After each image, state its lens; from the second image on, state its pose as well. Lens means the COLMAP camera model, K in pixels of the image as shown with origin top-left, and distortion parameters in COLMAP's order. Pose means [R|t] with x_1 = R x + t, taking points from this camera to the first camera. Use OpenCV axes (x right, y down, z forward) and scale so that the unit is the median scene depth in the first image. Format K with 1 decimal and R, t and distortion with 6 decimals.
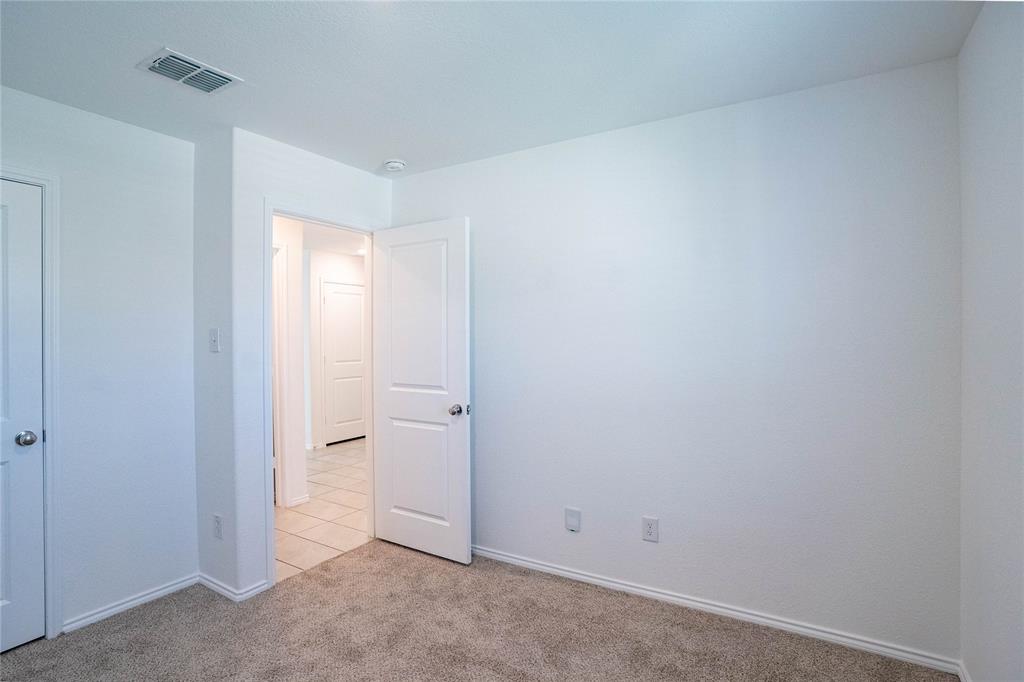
lens RADIAL K [[505.0, 0, 512.9], [0, 505.0, 340.1], [0, 0, 1]] dist [-0.068418, 0.026455]
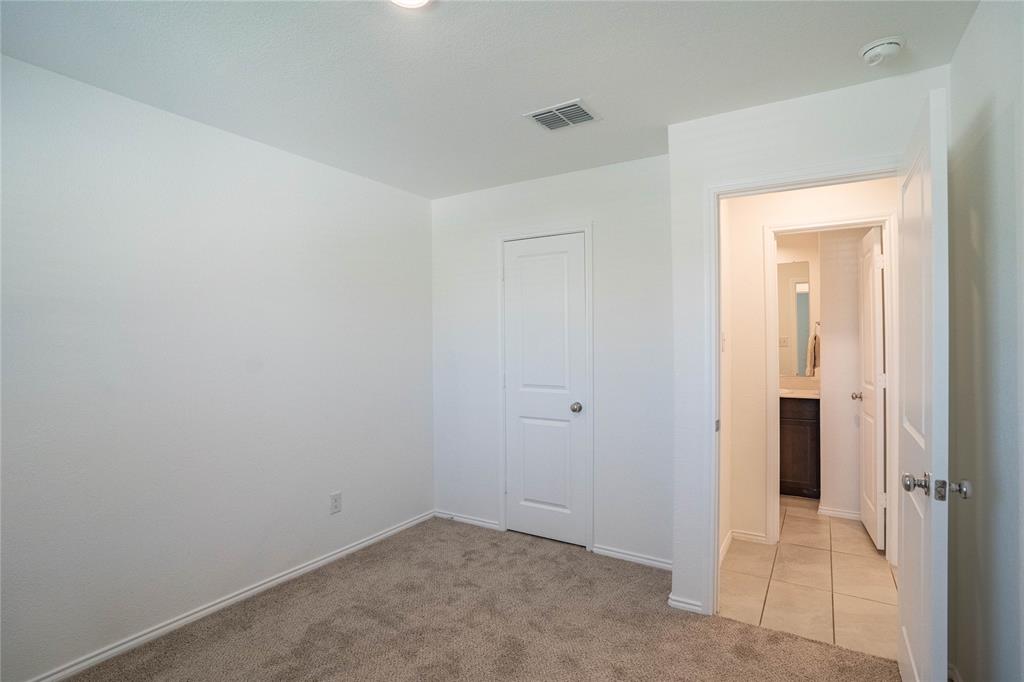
lens RADIAL K [[505.0, 0, 512.8], [0, 505.0, 337.4], [0, 0, 1]] dist [-0.068418, 0.026455]
pose [[-0.007229, 0.005410, -0.999959, 0.423304], [-0.000651, 0.999985, 0.005414, -0.011686], [0.999974, 0.000690, -0.007226, 0.669949]]
